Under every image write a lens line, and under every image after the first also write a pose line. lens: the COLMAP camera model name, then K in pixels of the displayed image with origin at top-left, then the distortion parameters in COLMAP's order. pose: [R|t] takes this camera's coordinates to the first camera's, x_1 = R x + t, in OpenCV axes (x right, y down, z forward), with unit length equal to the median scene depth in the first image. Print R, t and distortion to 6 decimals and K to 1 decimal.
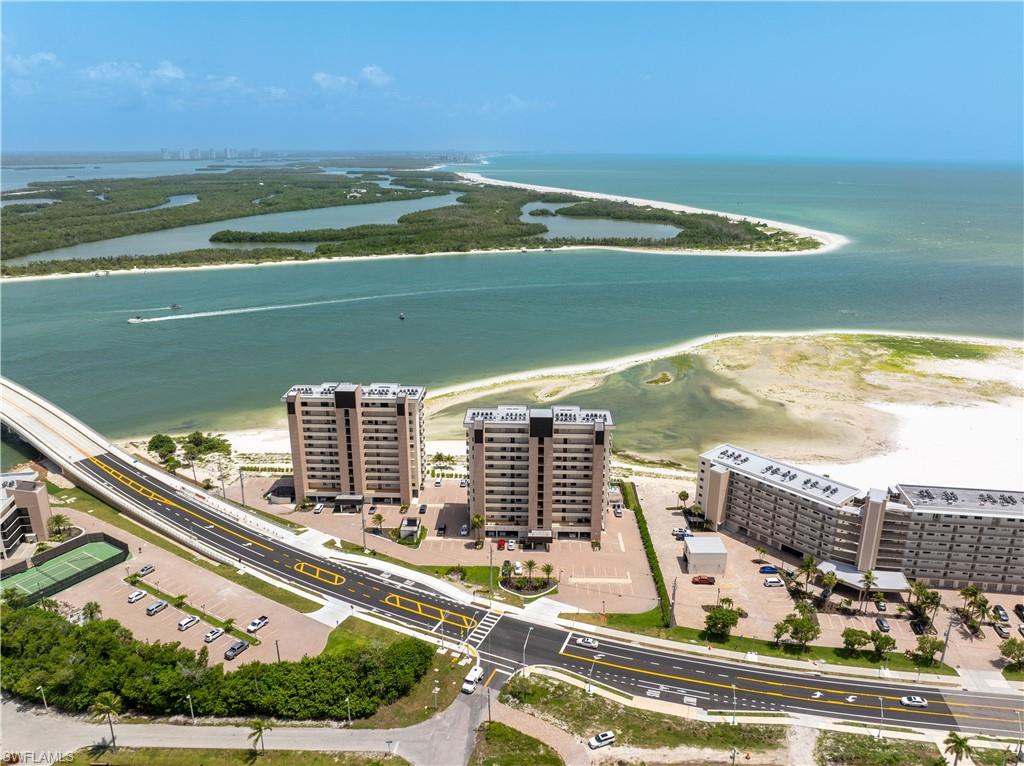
lens RADIAL K [[727.8, 0, 505.3], [0, 727.8, 403.6], [0, 0, 1]] dist [-0.038354, -0.005091]
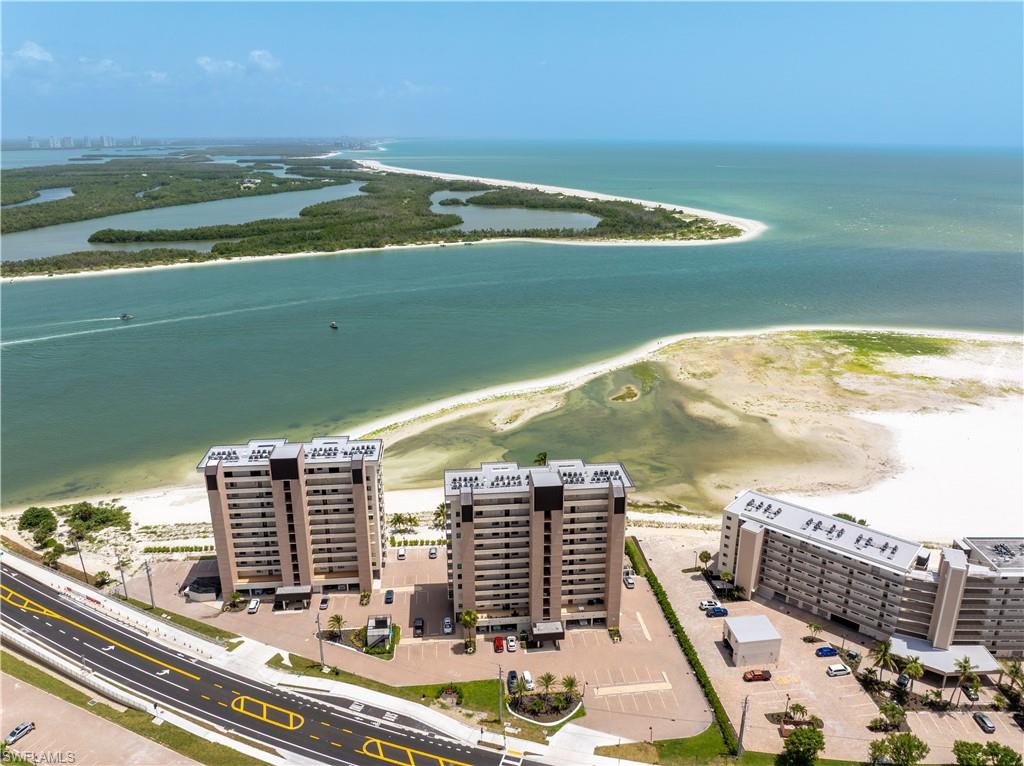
lens RADIAL K [[737.9, 0, 512.0], [0, 737.9, 383.0], [0, 0, 1]] dist [-0.044172, 0.004276]
pose [[0.990067, -0.046454, 0.132702, -0.057688], [0.048072, 0.998803, -0.009014, -0.056587], [-0.132125, 0.015303, 0.991115, 0.138192]]
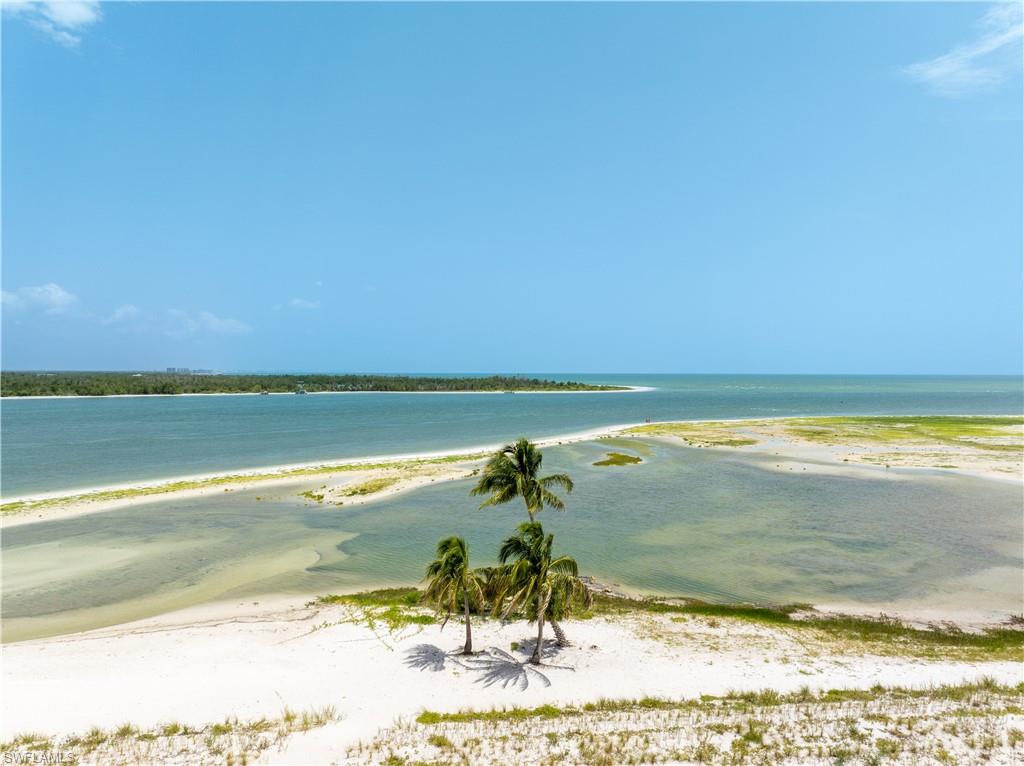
lens RADIAL K [[737.9, 0, 512.0], [0, 737.9, 383.0], [0, 0, 1]] dist [-0.044172, 0.004276]
pose [[0.943028, -0.000862, 0.332713, 0.018835], [0.106297, 0.948369, -0.298827, 0.054536], [-0.315277, 0.317169, 0.894430, 0.766280]]
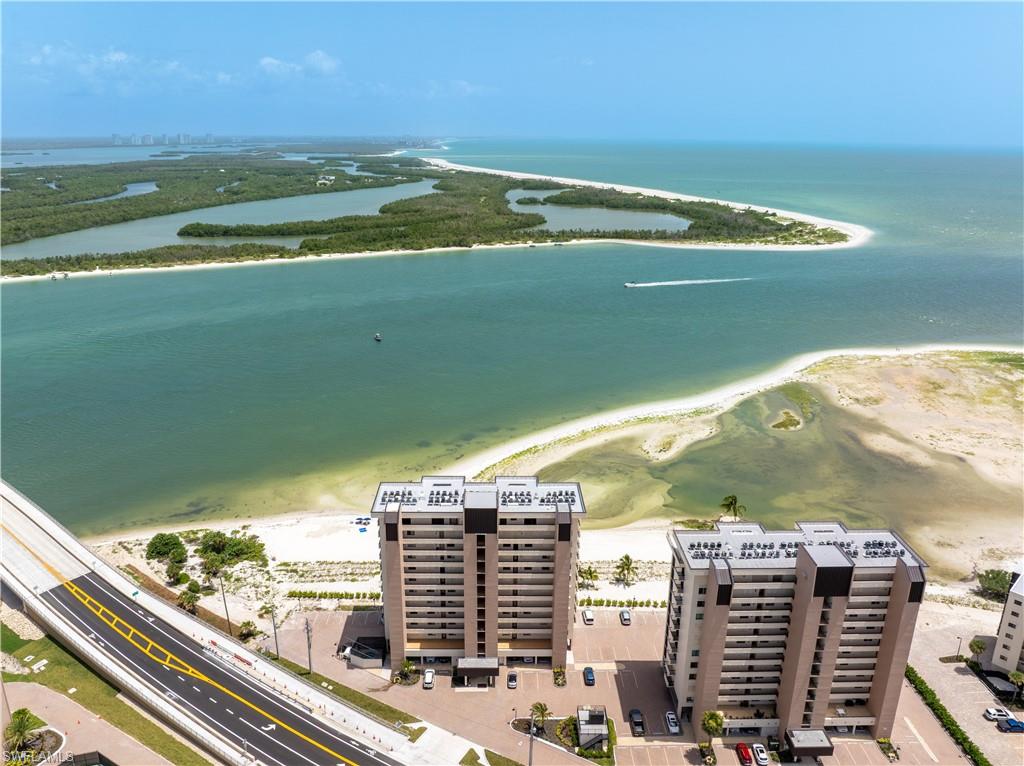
lens RADIAL K [[739.6, 0, 494.3], [0, 739.6, 369.5], [0, 0, 1]] dist [-0.045879, 0.005027]
pose [[0.999247, -0.011850, 0.036937, -0.166984], [0.012908, 0.999509, -0.028539, -0.087380], [-0.036581, 0.028995, 0.998910, 0.250243]]
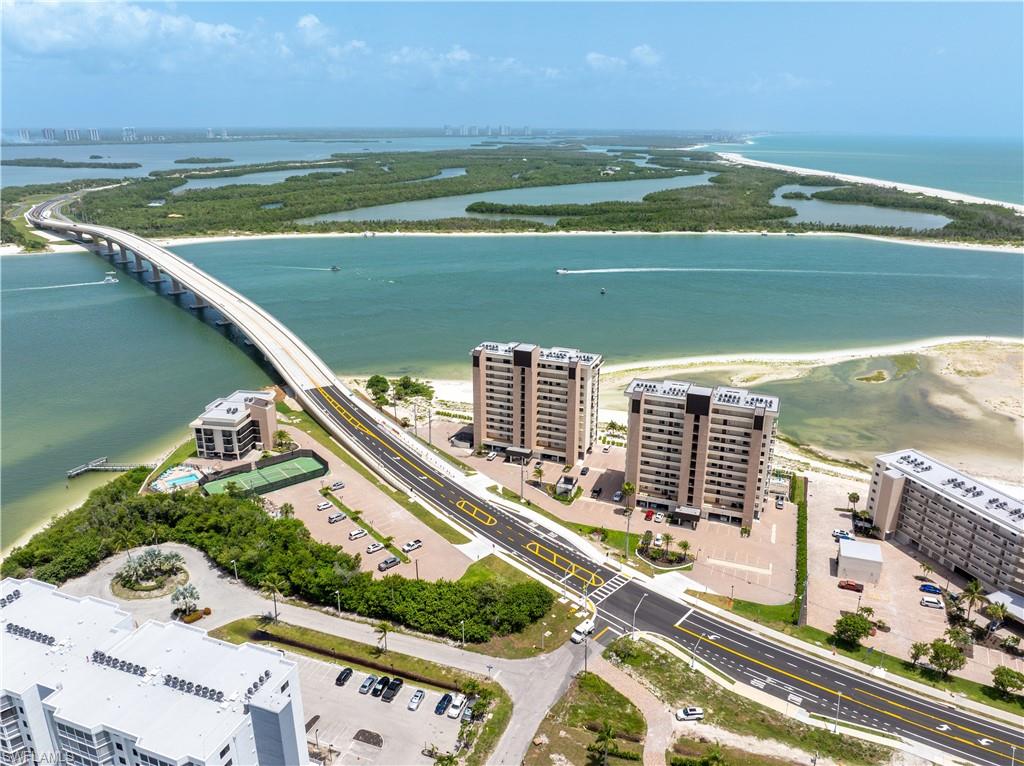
lens RADIAL K [[715.6, 0, 512.0], [0, 715.6, 383.0], [0, 0, 1]] dist [-0.034592, -0.007709]
pose [[0.944311, 0.111360, -0.309637, 0.070372], [-0.109564, 0.993708, 0.023243, 0.004792], [0.310277, 0.011976, 0.950571, -0.011069]]
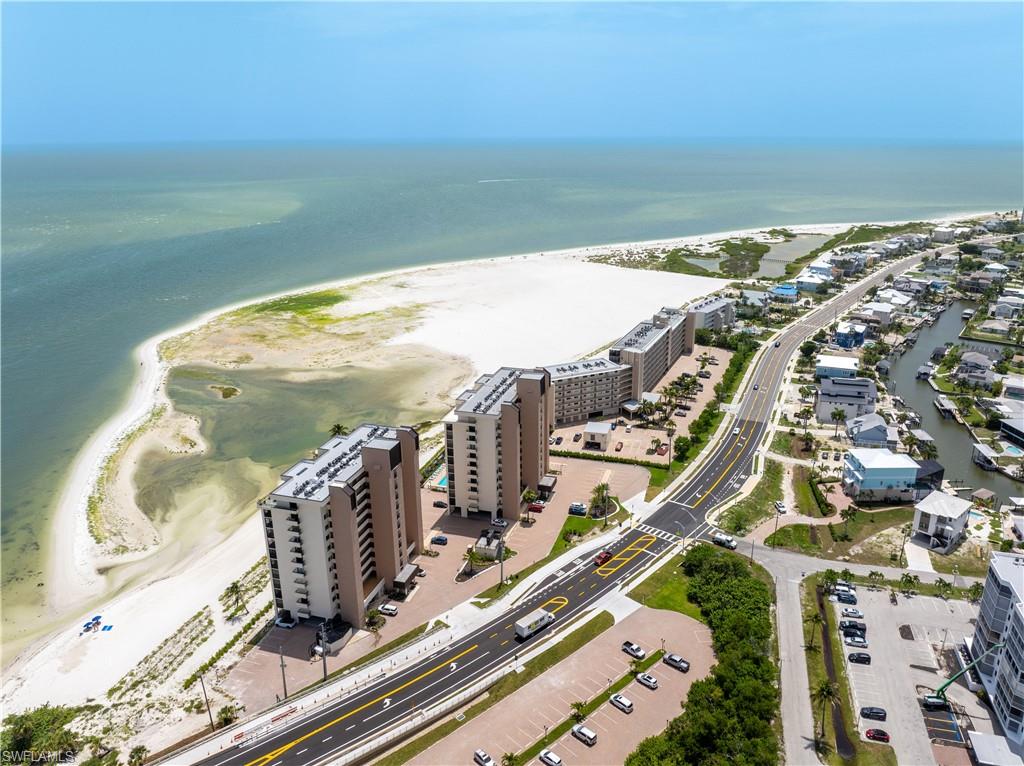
lens RADIAL K [[737.9, 0, 512.0], [0, 737.9, 383.0], [0, 0, 1]] dist [-0.044172, 0.004276]
pose [[0.267468, -0.318297, 0.909477, -0.658127], [0.327073, 0.917816, 0.225027, -0.164058], [-0.906357, 0.237278, 0.349593, 0.413295]]
